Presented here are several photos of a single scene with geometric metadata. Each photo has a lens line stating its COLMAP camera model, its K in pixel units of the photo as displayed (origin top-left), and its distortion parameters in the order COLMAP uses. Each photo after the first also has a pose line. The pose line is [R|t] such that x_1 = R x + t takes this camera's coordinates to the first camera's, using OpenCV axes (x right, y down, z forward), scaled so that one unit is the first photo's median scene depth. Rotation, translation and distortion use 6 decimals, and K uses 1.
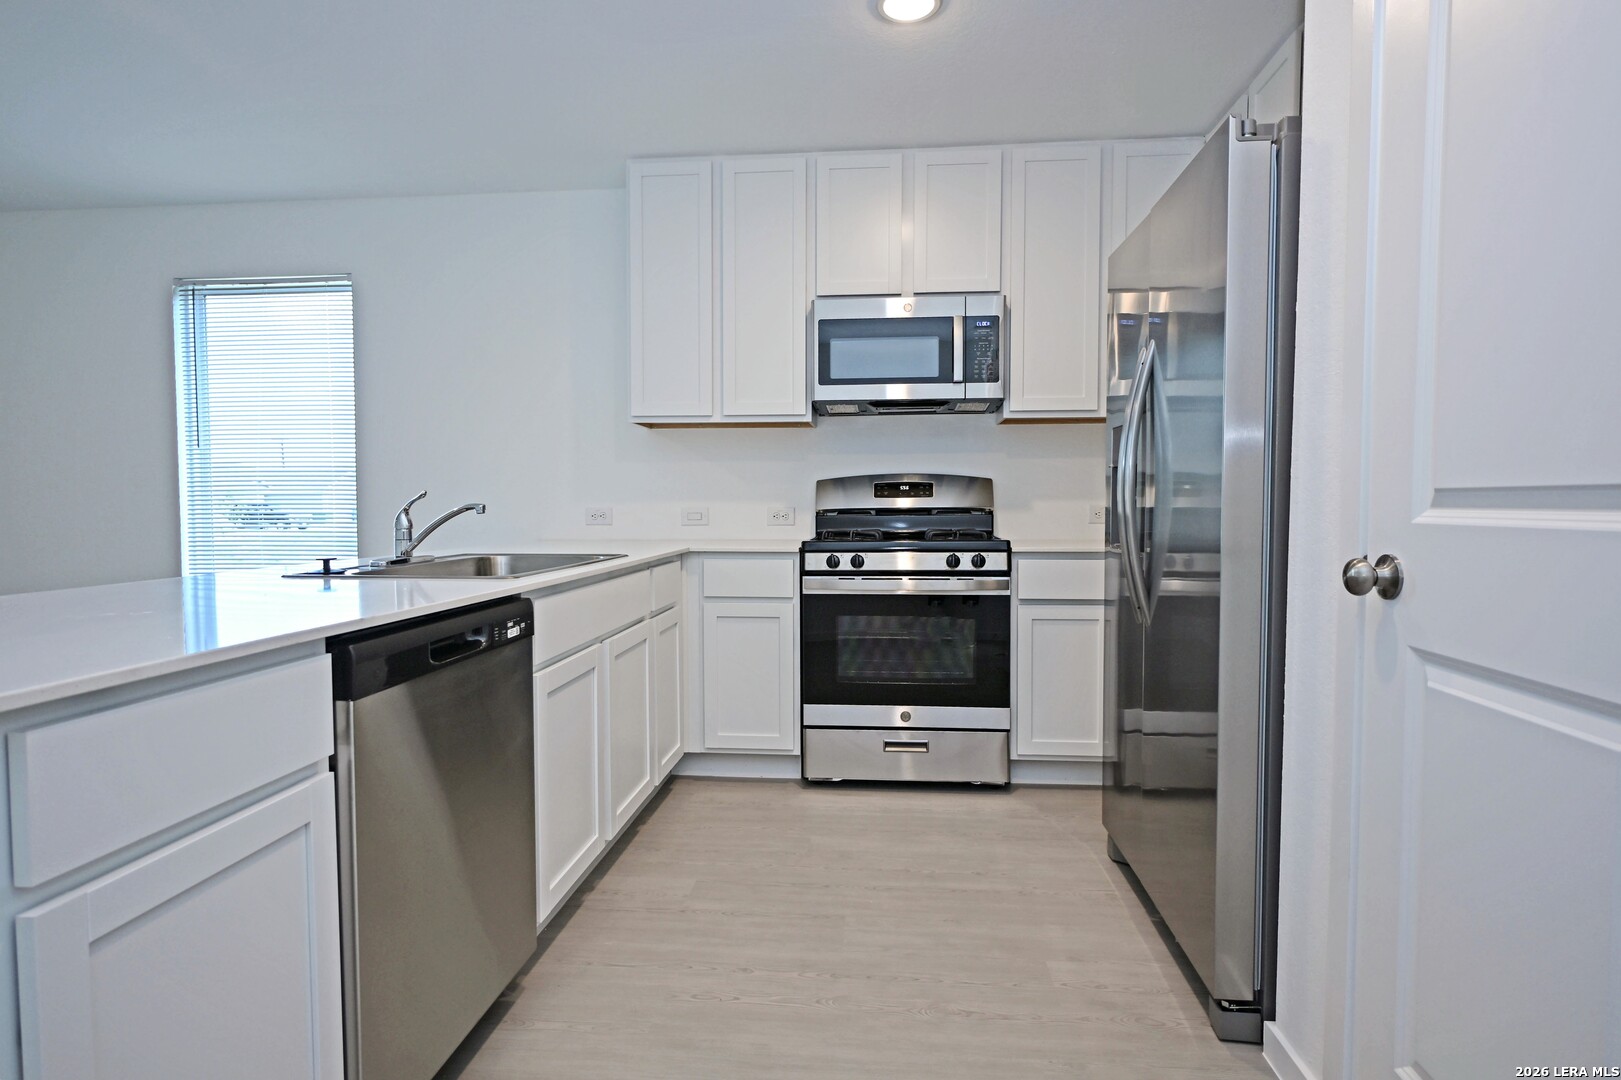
lens RADIAL K [[857.5, 0, 810.5], [0, 857.5, 540.0], [0, 0, 1]] dist [-0.001633, -0.000123]
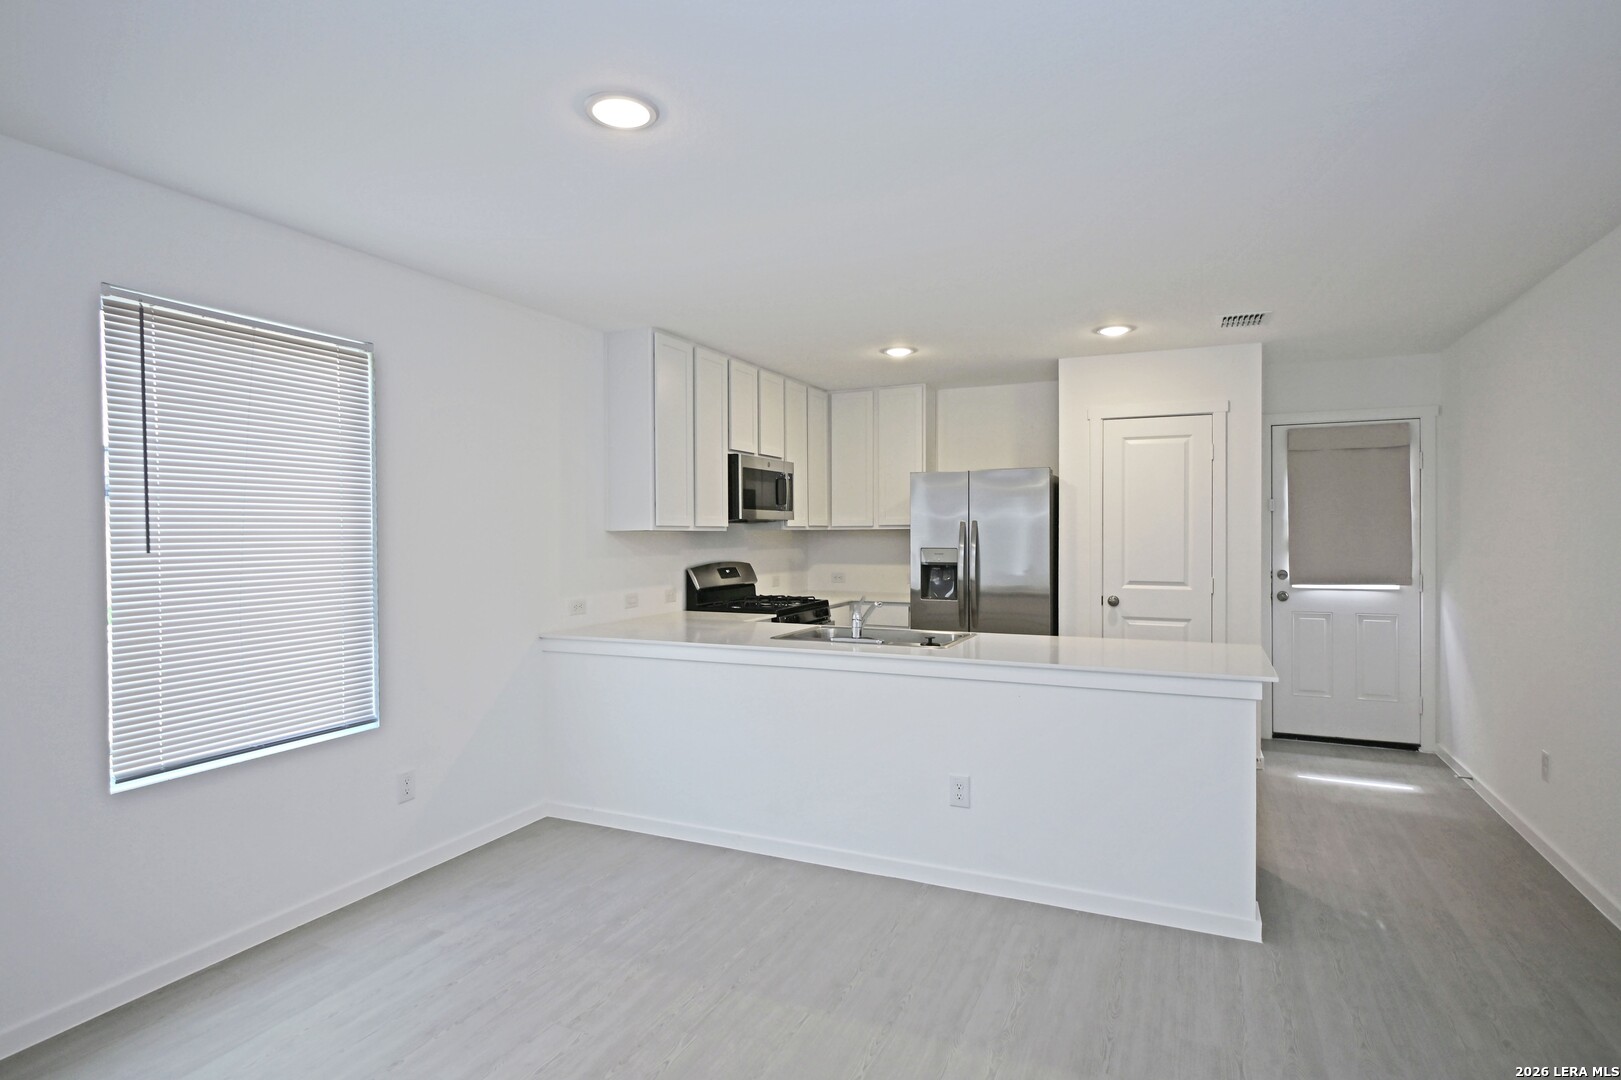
lens RADIAL K [[857.5, 0, 810.5], [0, 857.5, 540.0], [0, 0, 1]] dist [-0.001633, -0.000123]
pose [[0.327565, -0.011608, 0.944757, -1.318793], [0.042091, 0.999111, -0.002318, -0.107230], [-0.943891, 0.040526, 0.327762, 0.344166]]
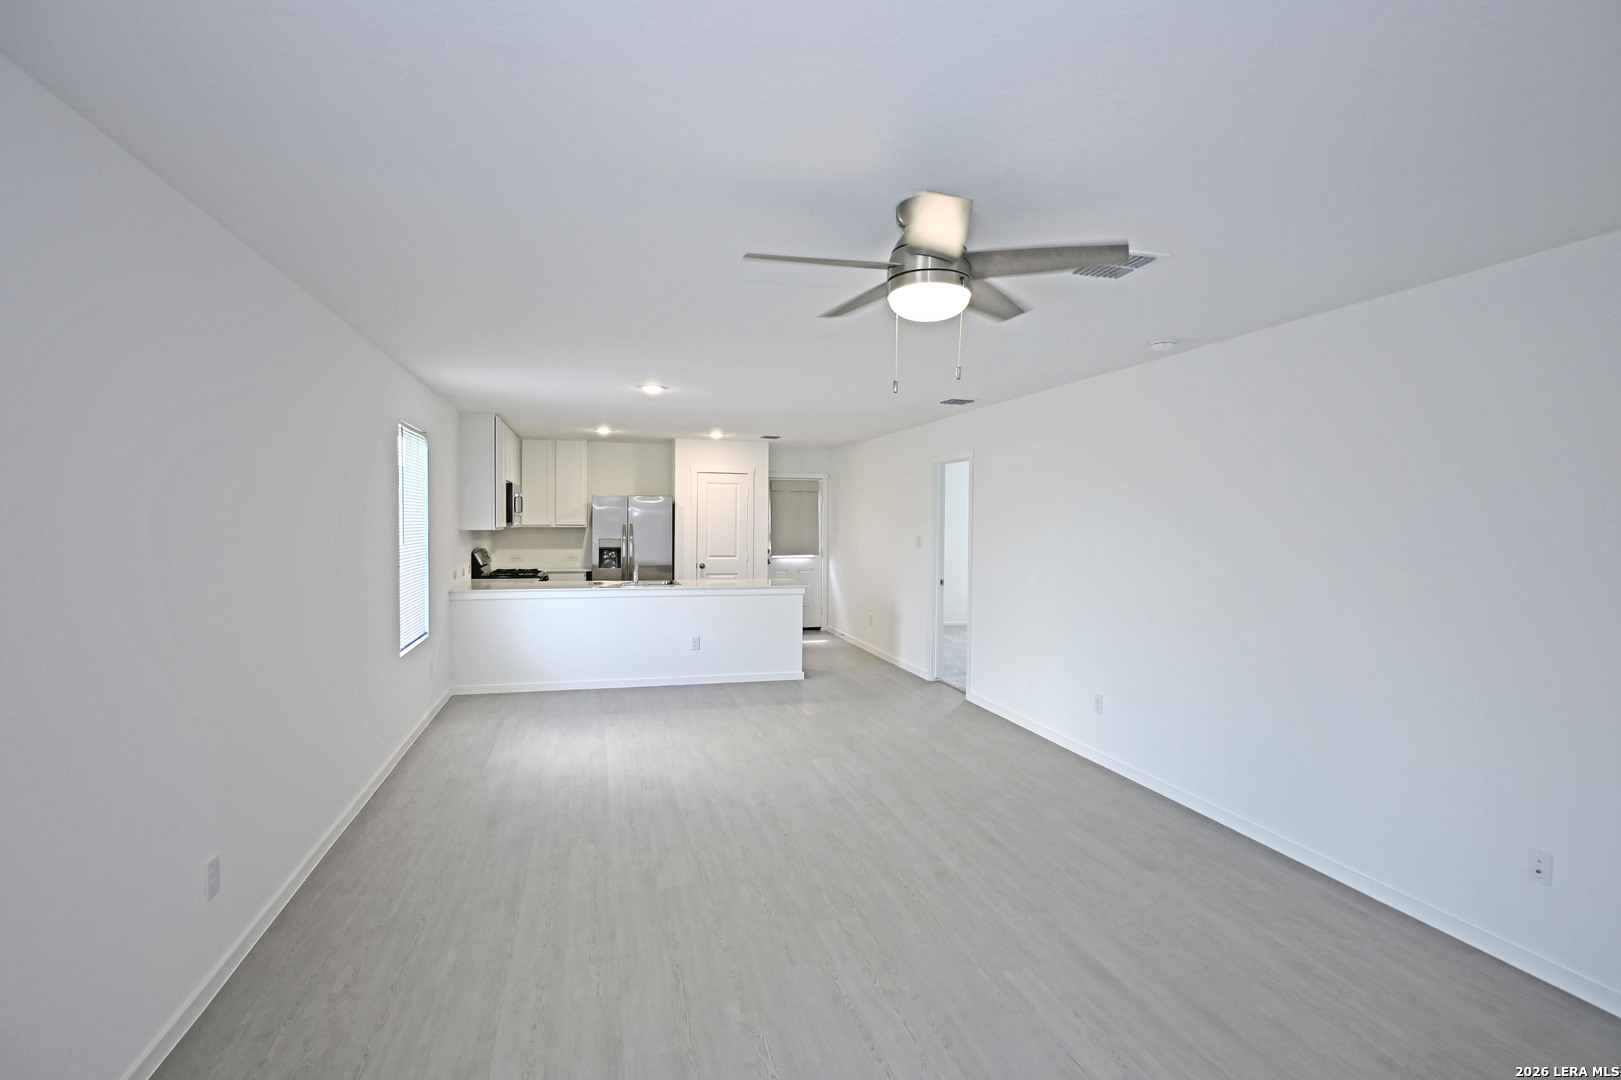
lens RADIAL K [[813.3, 0, 810.5], [0, 813.3, 540.0], [0, 0, 1]] dist [0.000498, 0.001342]
pose [[-0.351691, -0.028791, 0.935673, -2.435108], [0.027320, 0.998786, 0.041002, -0.172238], [-0.935718, 0.039982, -0.350477, 0.949896]]
